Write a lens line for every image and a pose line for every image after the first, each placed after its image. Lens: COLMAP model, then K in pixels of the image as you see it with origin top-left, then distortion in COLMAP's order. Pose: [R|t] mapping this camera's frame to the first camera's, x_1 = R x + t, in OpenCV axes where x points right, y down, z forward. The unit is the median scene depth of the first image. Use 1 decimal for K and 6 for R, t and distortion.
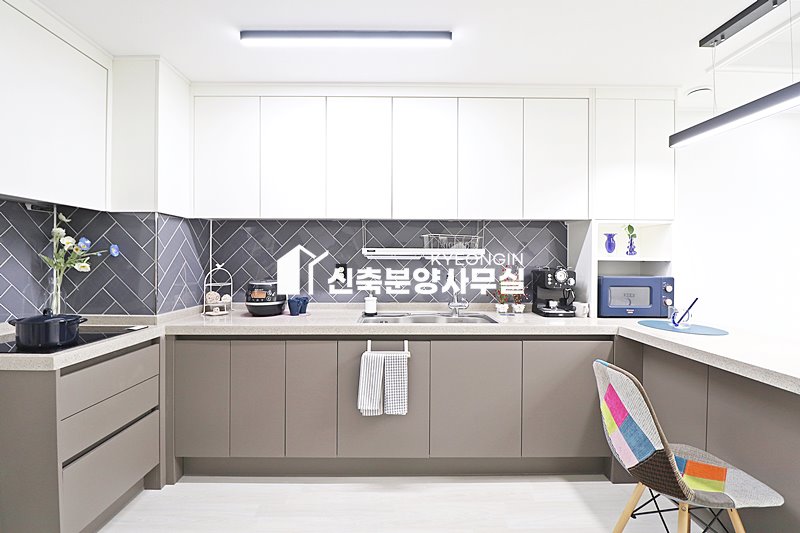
lens RADIAL K [[373.0, 0, 401.7], [0, 373.0, 261.7], [0, 0, 1]] dist [-0.000036, -0.013523]
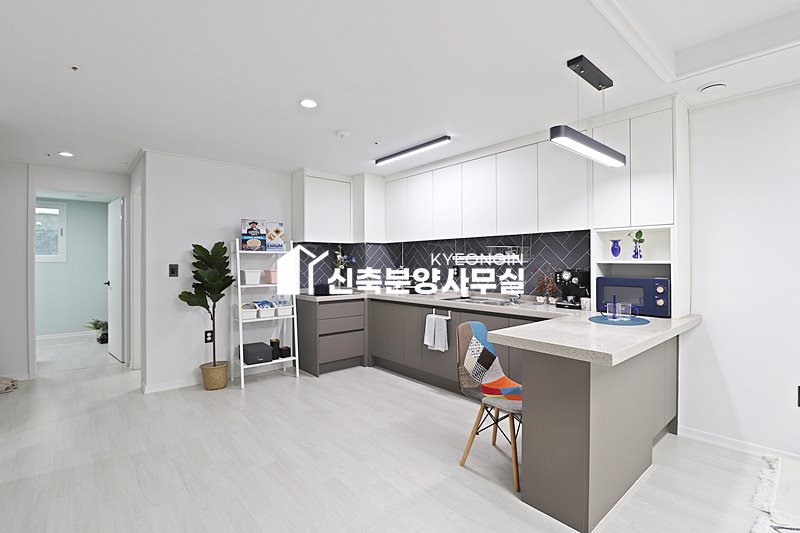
lens RADIAL K [[373.0, 0, 401.7], [0, 373.0, 261.7], [0, 0, 1]] dist [-0.000036, -0.013523]
pose [[0.648623, -0.006647, -0.761081, 1.042101], [0.003643, 0.999978, -0.005629, -0.004287], [0.761101, 0.000879, 0.648632, -0.250146]]
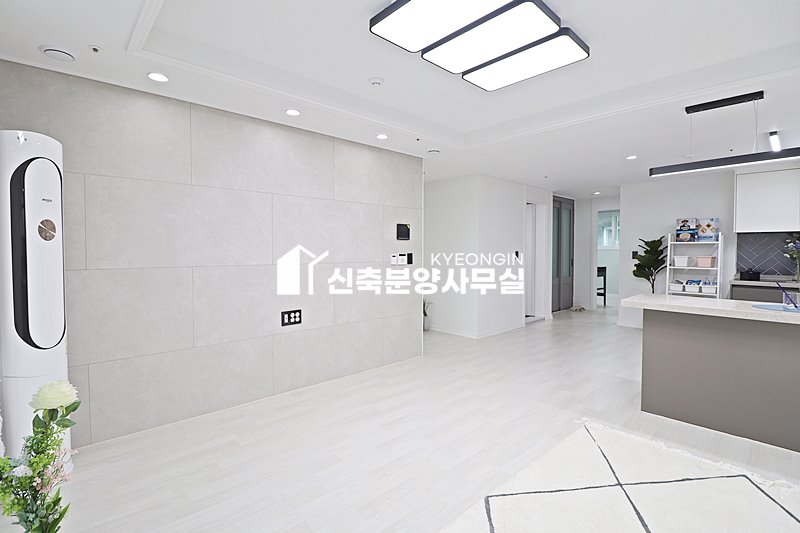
lens RADIAL K [[377.4, 0, 401.1], [0, 377.4, 259.1], [0, 0, 1]] dist [-0.000385, -0.013756]
pose [[-0.738675, 0.012982, -0.673936, 2.167690], [-0.004120, 0.999709, 0.023773, -0.007168], [0.674049, 0.020337, -0.738407, 0.882216]]
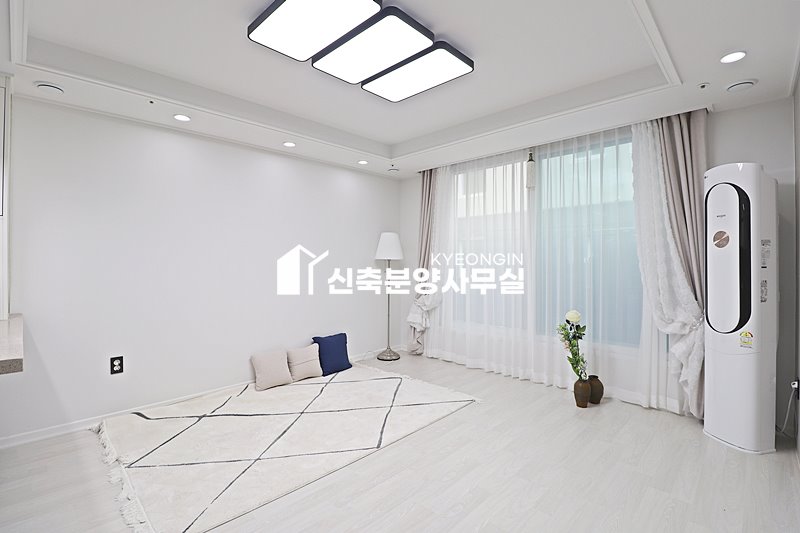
lens RADIAL K [[373.0, 0, 401.7], [0, 373.0, 261.7], [0, 0, 1]] dist [-0.000036, -0.013523]
pose [[0.699891, -0.005164, 0.714231, 0.788792], [0.004871, 0.999985, 0.002456, 0.006874], [-0.714233, 0.001760, 0.699906, -0.367511]]
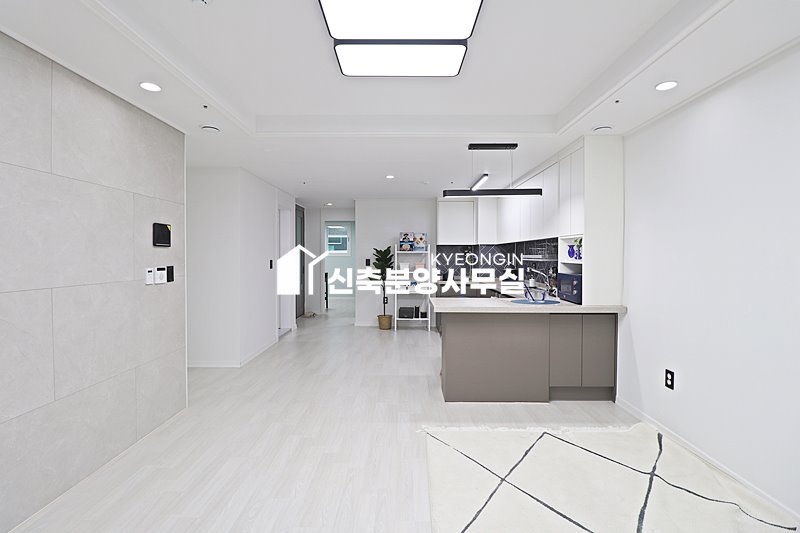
lens RADIAL K [[373.0, 0, 401.7], [0, 373.0, 261.7], [0, 0, 1]] dist [-0.000036, -0.013523]
pose [[-0.013770, 0.014480, -0.999800, 2.147823], [-0.003147, 0.999890, 0.014525, -0.028367], [0.999900, 0.003346, -0.013723, 0.351121]]
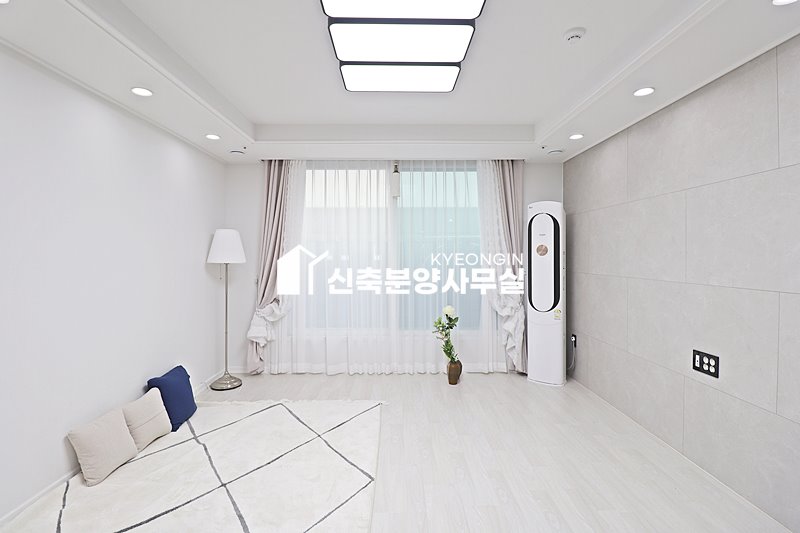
lens RADIAL K [[377.4, 0, 401.1], [0, 377.4, 259.1], [0, 0, 1]] dist [-0.000385, -0.013756]
pose [[-0.004746, -0.013044, 0.999904, 0.549030], [0.003615, 0.999908, 0.013061, -0.035227], [-0.999982, 0.003677, -0.004698, 0.342988]]
